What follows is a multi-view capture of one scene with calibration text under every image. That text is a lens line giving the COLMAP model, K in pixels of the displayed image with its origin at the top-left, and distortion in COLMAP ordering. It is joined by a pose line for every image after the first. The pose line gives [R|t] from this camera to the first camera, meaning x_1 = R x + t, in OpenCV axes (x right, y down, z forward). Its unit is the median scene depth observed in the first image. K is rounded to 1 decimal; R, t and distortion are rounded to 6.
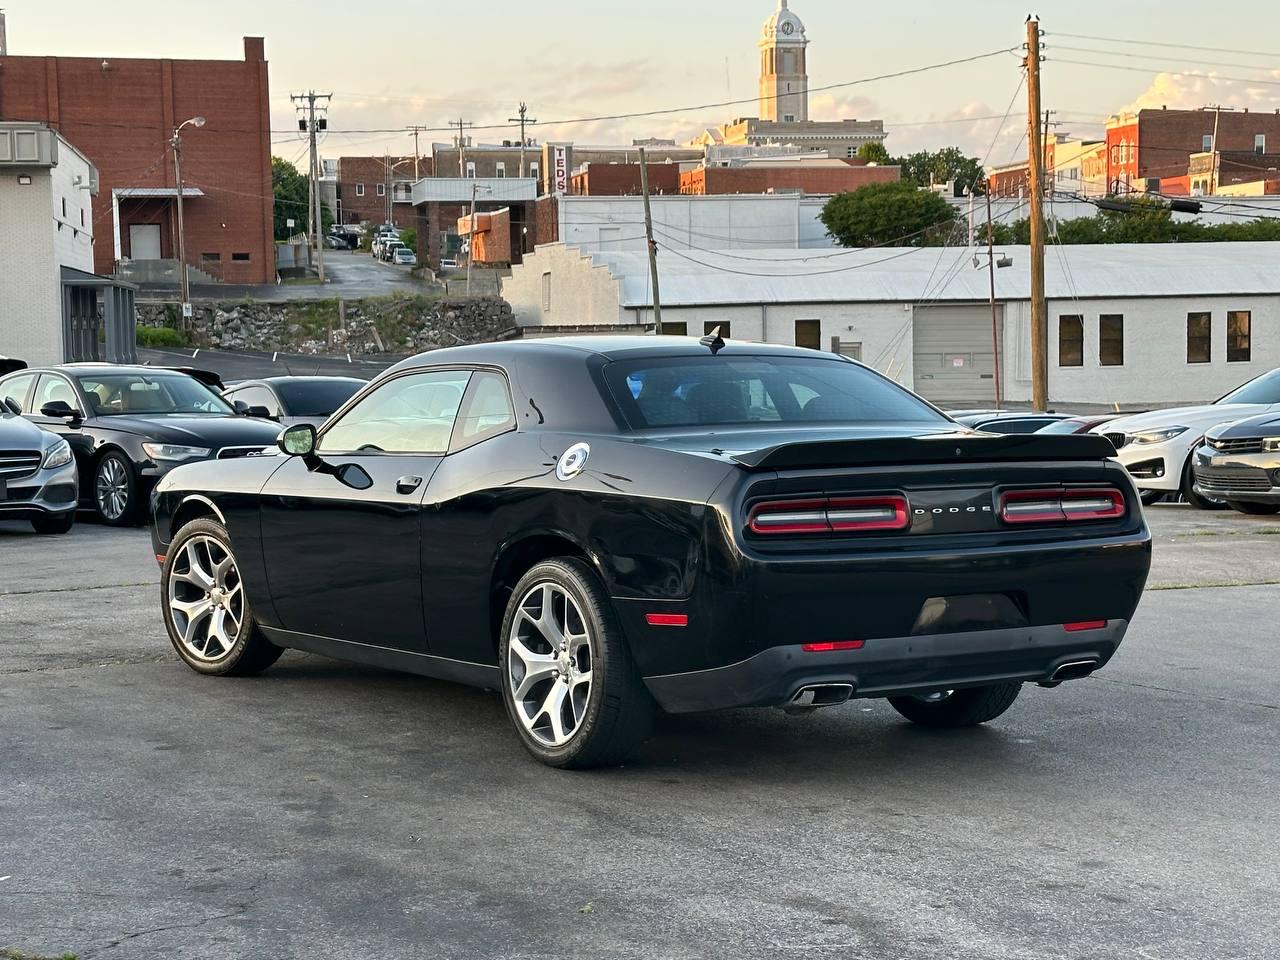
lens RADIAL K [[2326.5, 0, 636.7], [0, 2326.5, 478.1], [0, 0, 1]] dist [0.083984, 0.000000]
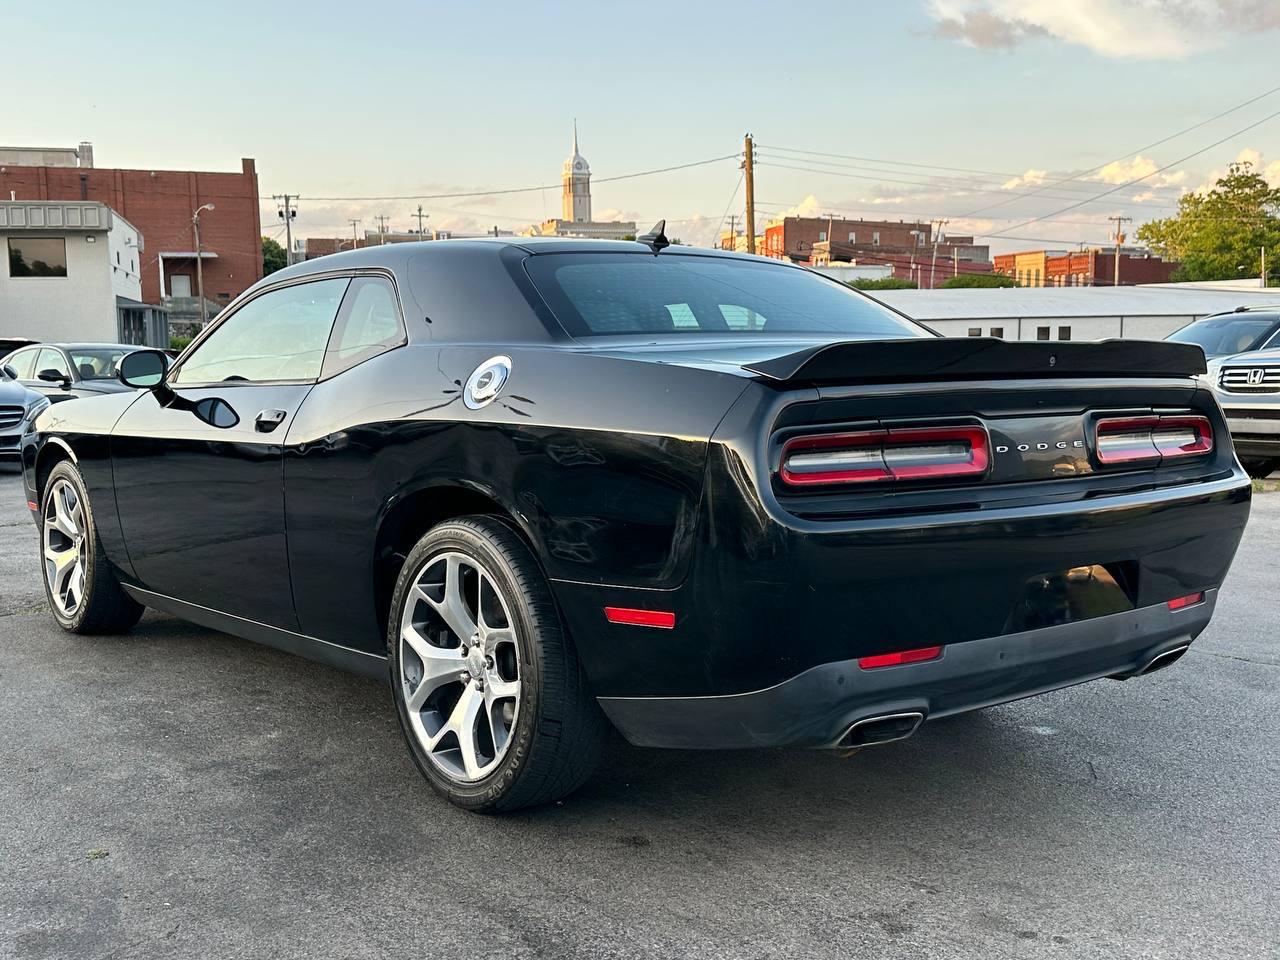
lens RADIAL K [[1373.8, 0, 660.6], [0, 1373.8, 489.6], [0, 0, 1]] dist [0.050381, 0.000000]
pose [[0.992556, -0.009439, 0.121427, -0.025360], [0.004413, 0.999125, 0.041594, 0.008102], [-0.121713, -0.040748, 0.991729, 0.558279]]
